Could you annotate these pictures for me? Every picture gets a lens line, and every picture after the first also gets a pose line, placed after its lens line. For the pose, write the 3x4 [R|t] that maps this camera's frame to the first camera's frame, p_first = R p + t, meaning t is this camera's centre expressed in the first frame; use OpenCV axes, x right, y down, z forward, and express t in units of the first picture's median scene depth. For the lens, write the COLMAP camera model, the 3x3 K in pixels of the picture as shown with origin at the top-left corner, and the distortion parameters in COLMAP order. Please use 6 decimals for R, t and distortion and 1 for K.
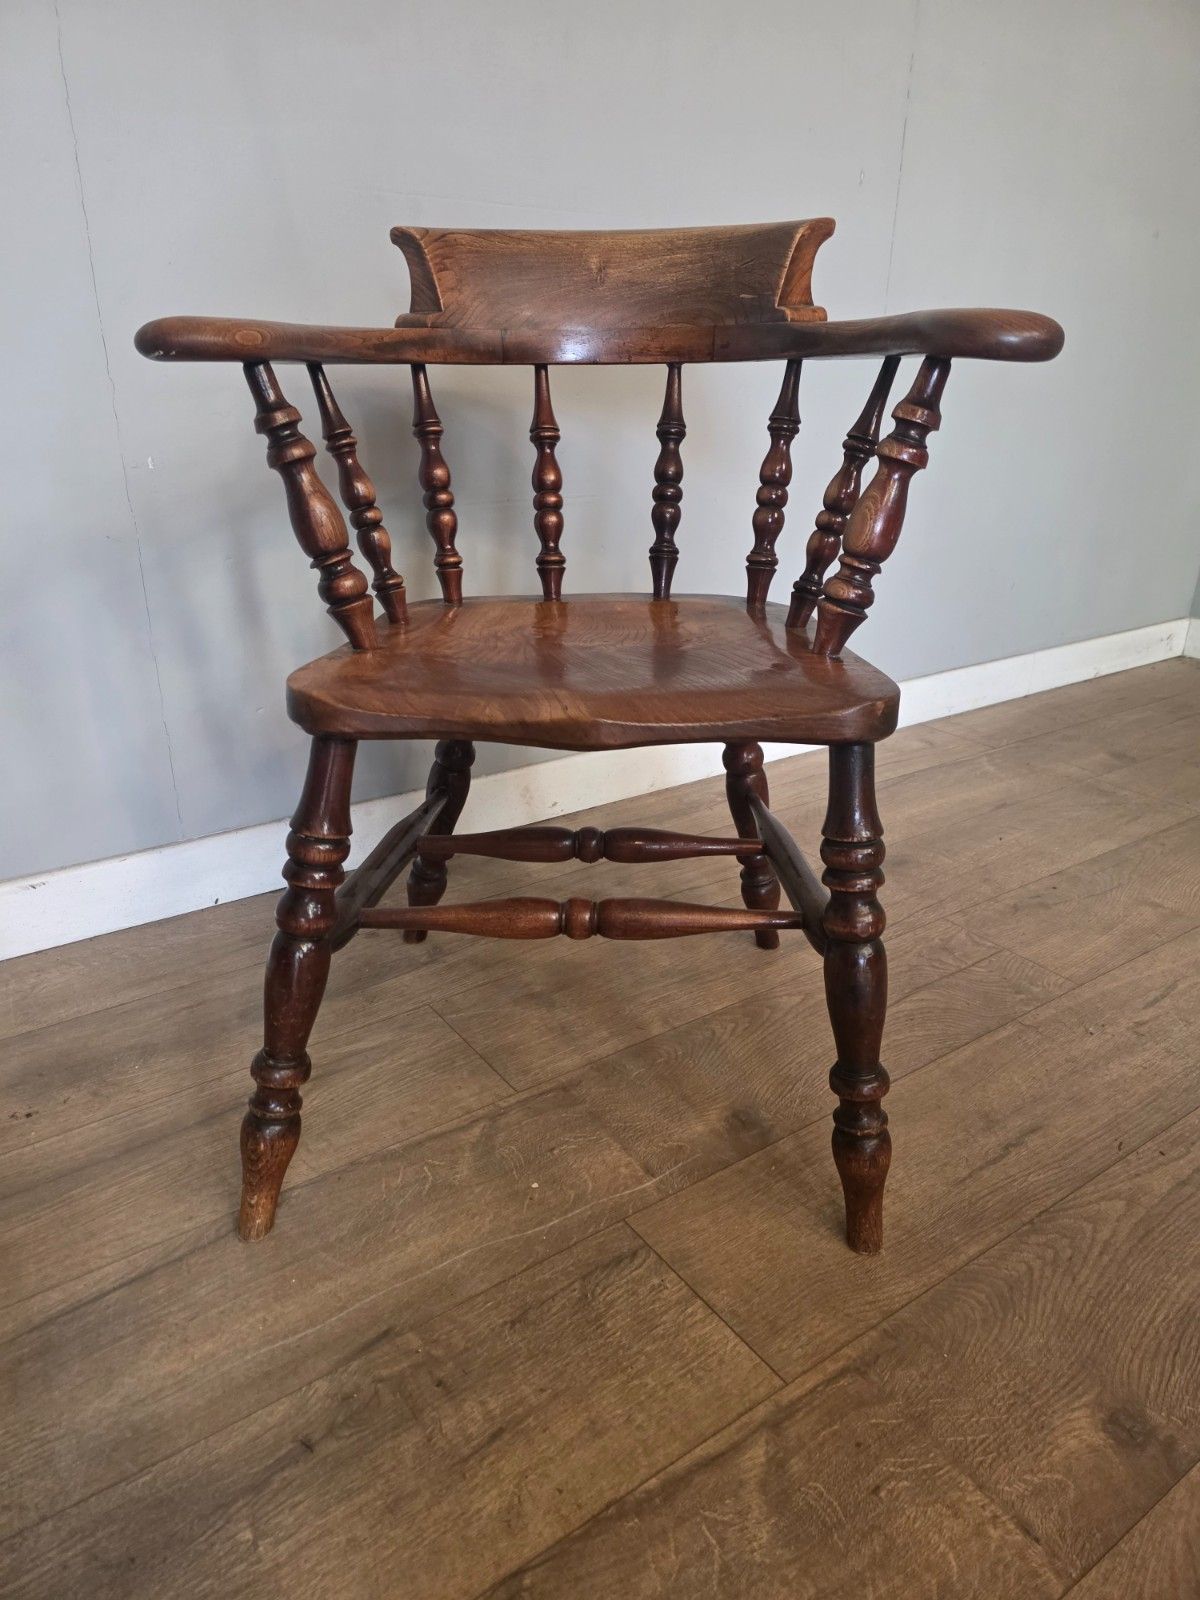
lens RADIAL K [[1087.5, 0, 591.8], [0, 1087.5, 805.9], [0, 0, 1]] dist [0.050978, -0.052307]
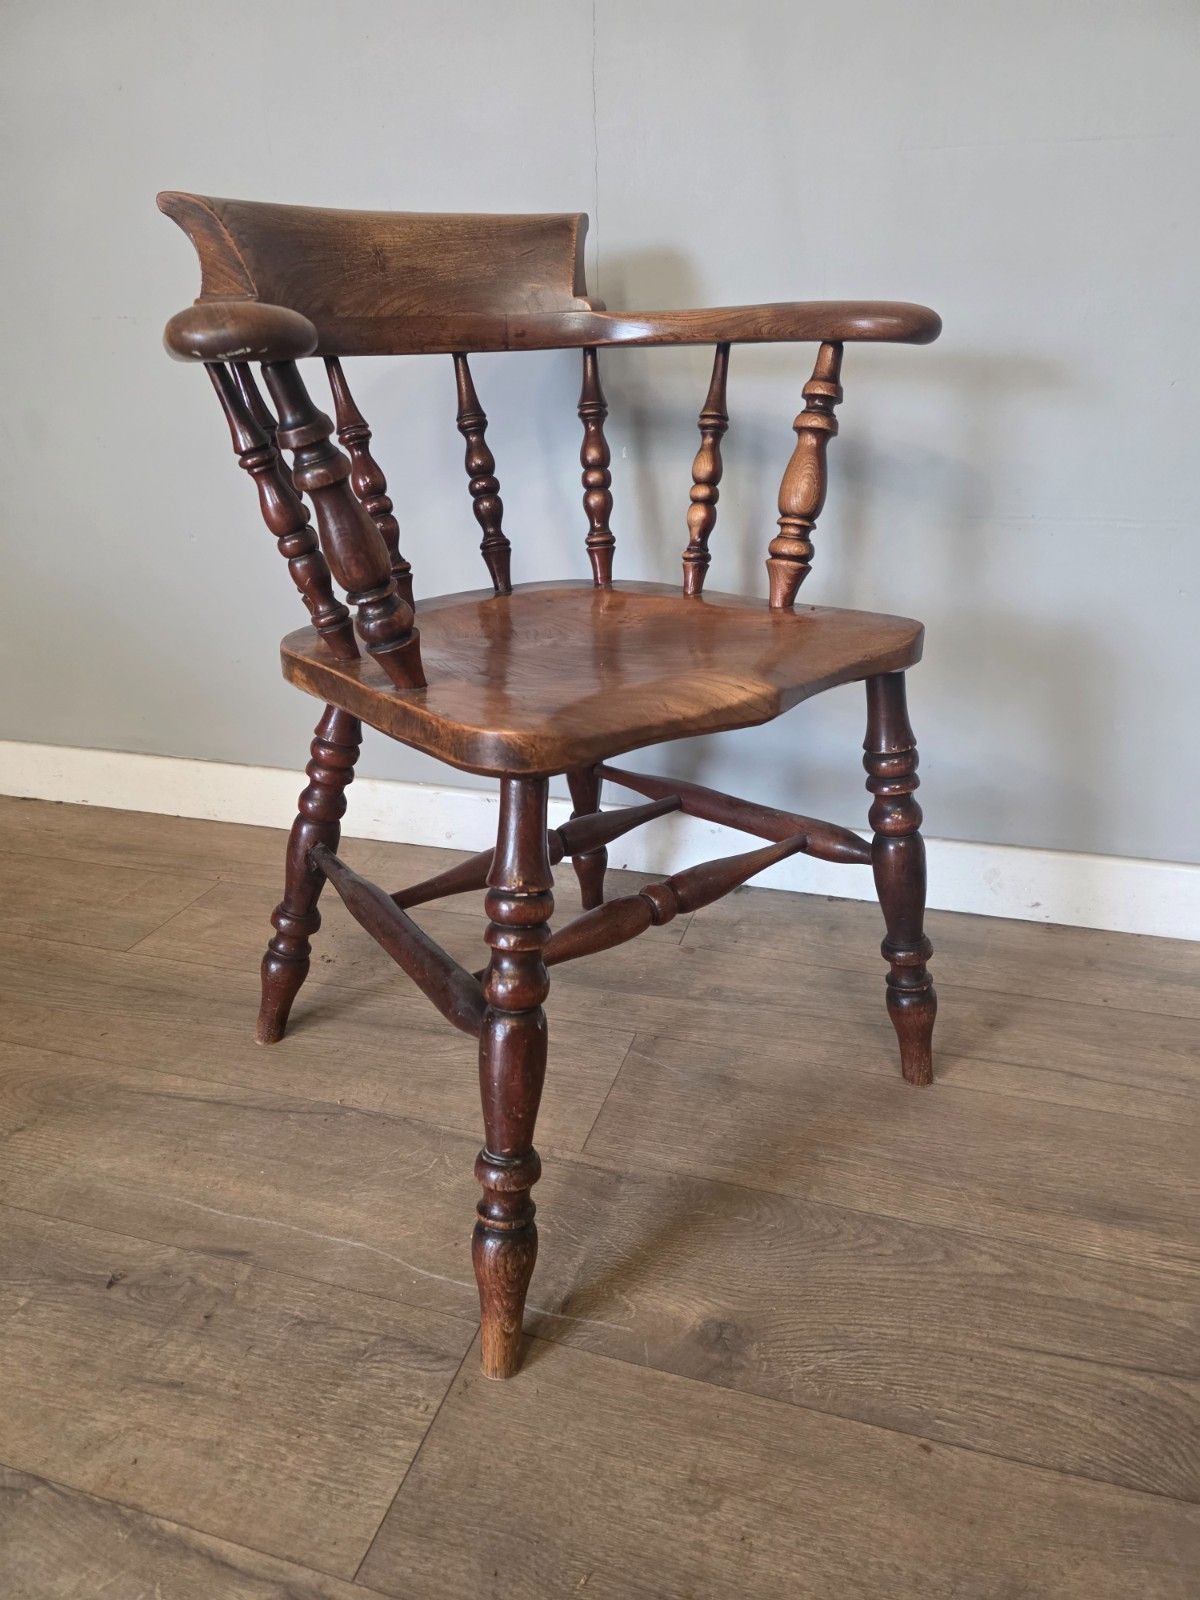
lens RADIAL K [[1087.5, 0, 597.3], [0, 1087.5, 788.3], [0, 0, 1]] dist [0.050978, -0.052307]
pose [[0.612046, 0.276620, -0.740865, 0.649589], [-0.280717, 0.951815, 0.123477, -0.176450], [0.739323, 0.132400, 0.660206, 0.441592]]
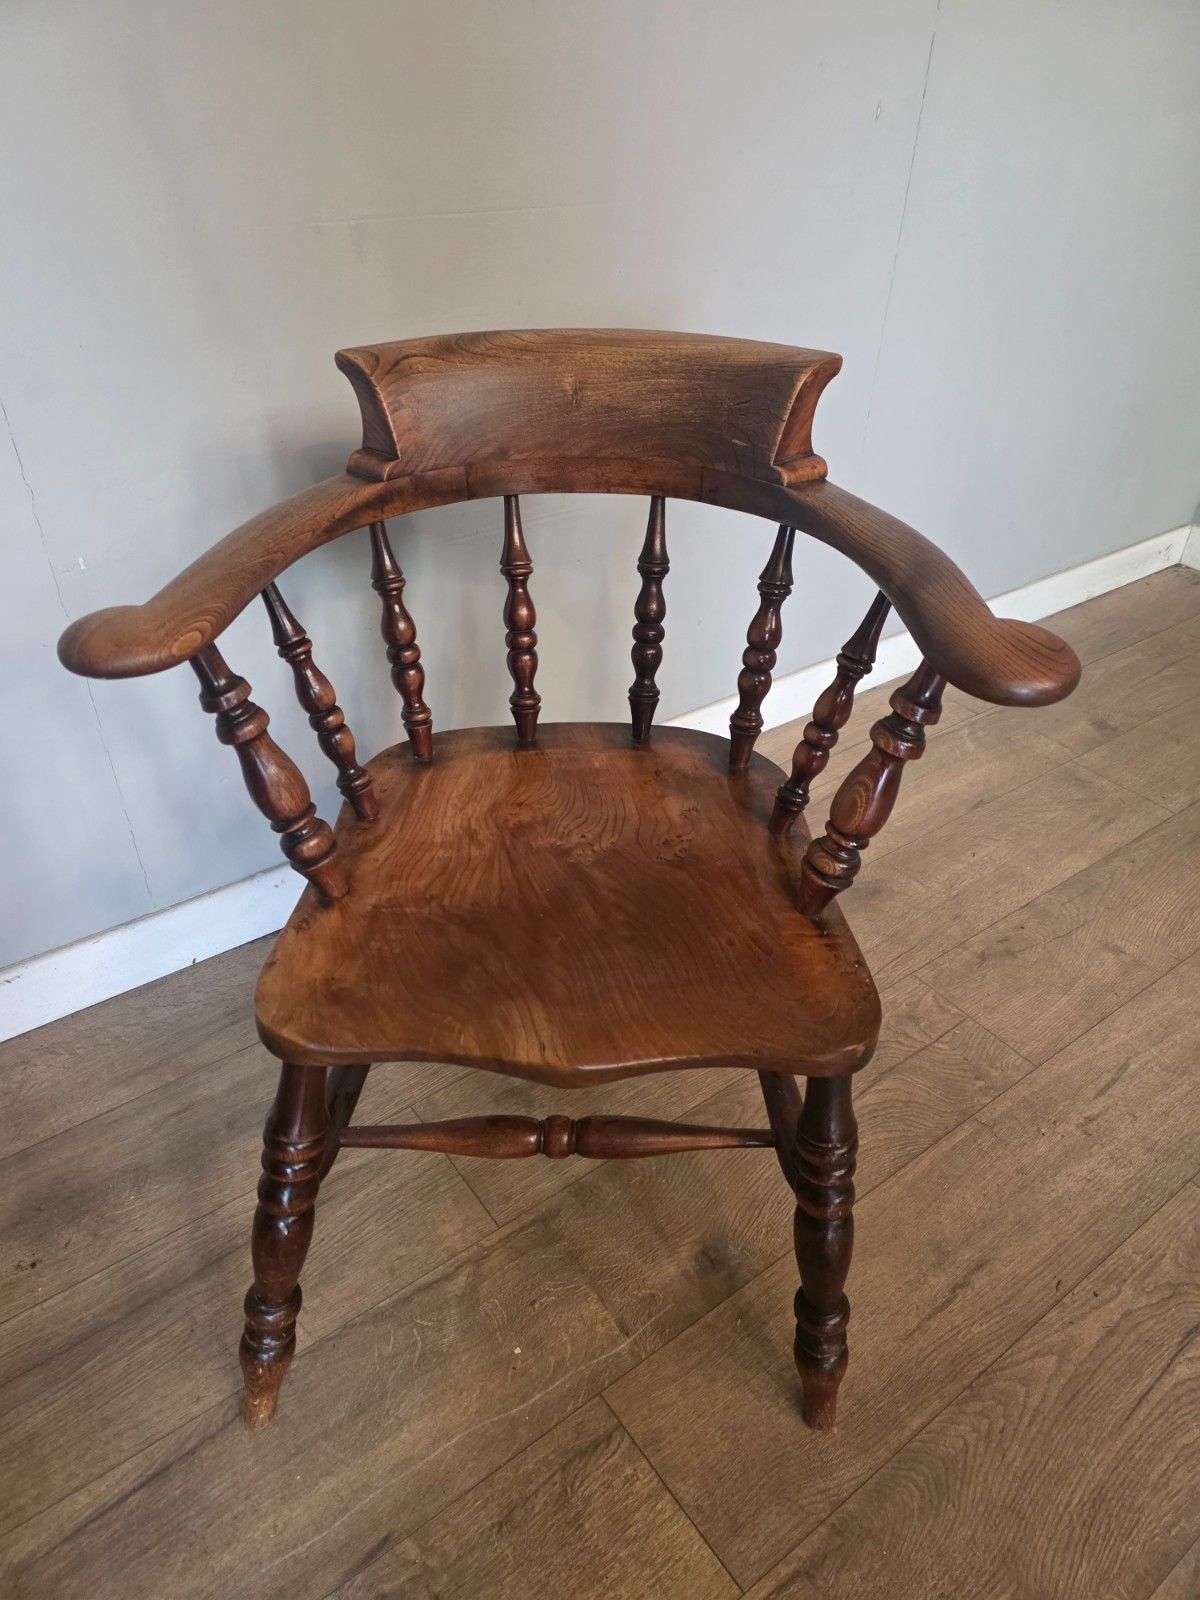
lens RADIAL K [[1087.5, 0, 595.1], [0, 1087.5, 808.5], [0, 0, 1]] dist [0.050978, -0.052307]
pose [[0.999667, -0.003933, 0.025523, -0.001328], [-0.002089, 0.972783, 0.231707, -0.456756], [-0.025739, -0.231684, 0.972451, 0.077059]]
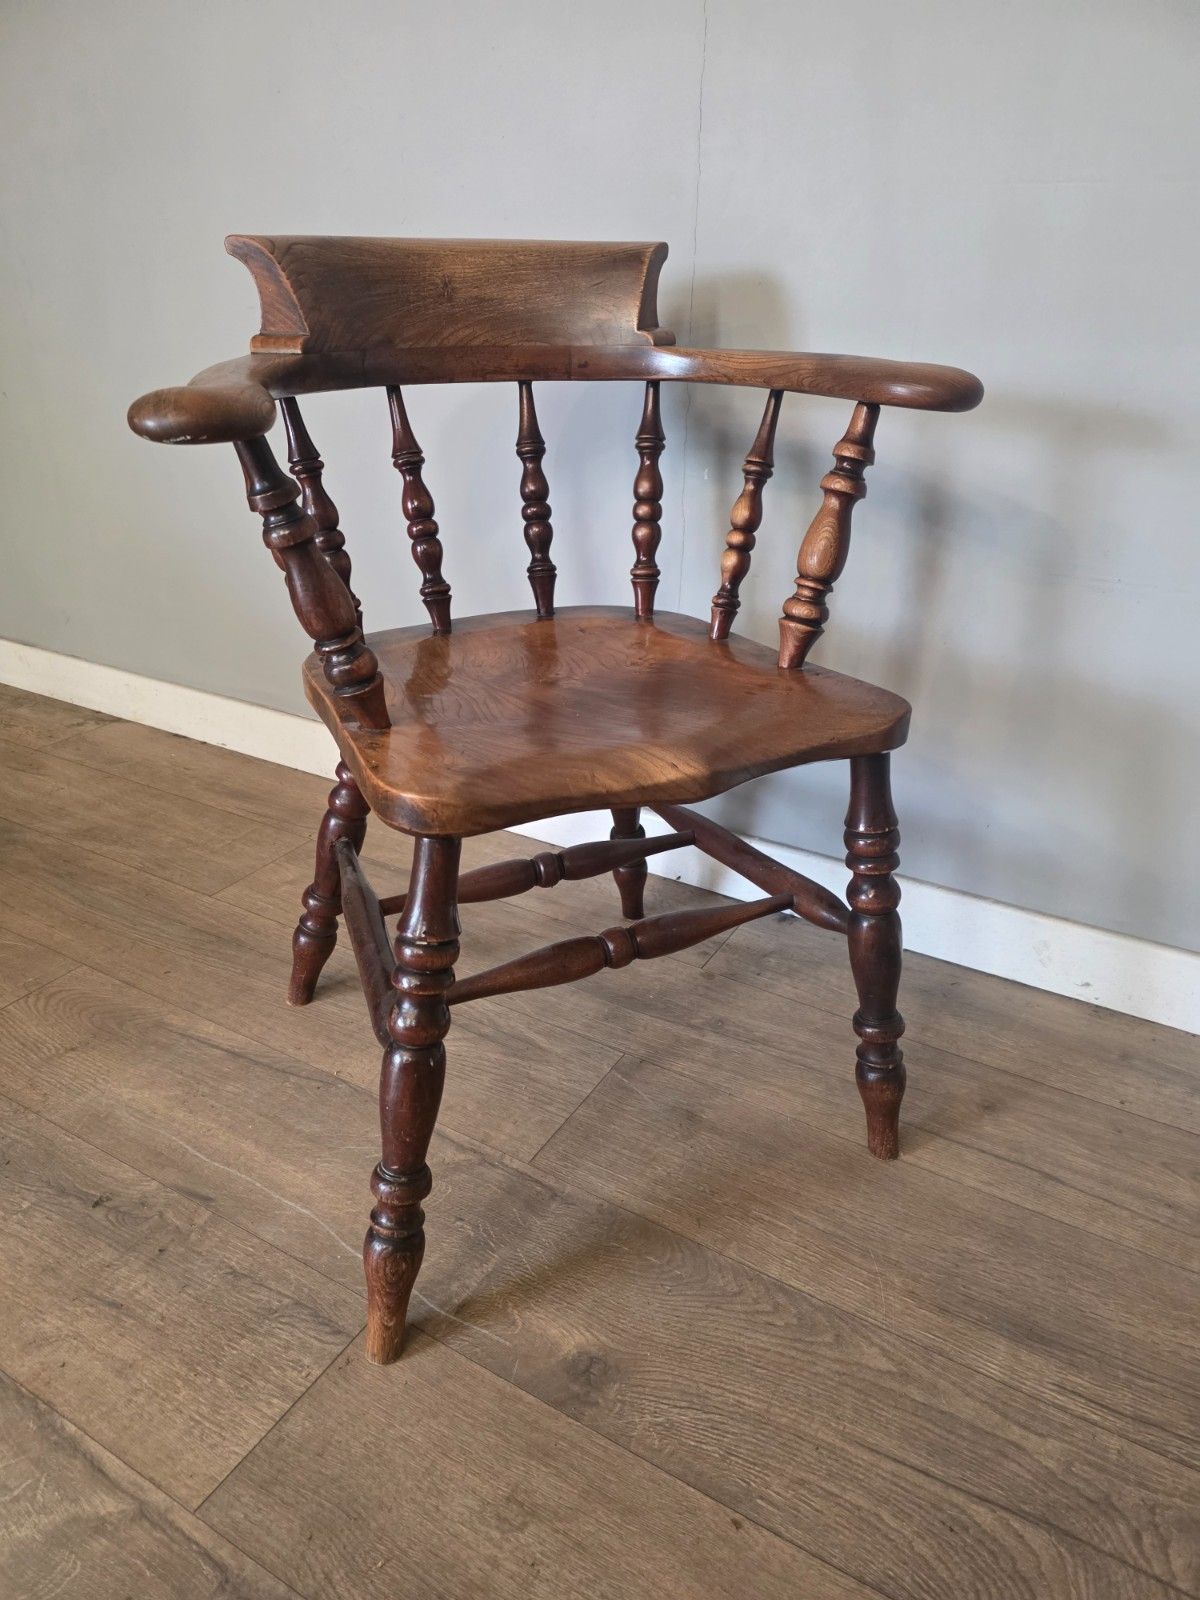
lens RADIAL K [[1087.5, 0, 594.9], [0, 1087.5, 794.3], [0, 0, 1]] dist [0.050978, -0.052307]
pose [[0.416151, 0.384176, -0.824152, 0.766939], [-0.357436, 0.902516, 0.240219, -0.350364], [0.836096, 0.194614, 0.512901, 0.590437]]
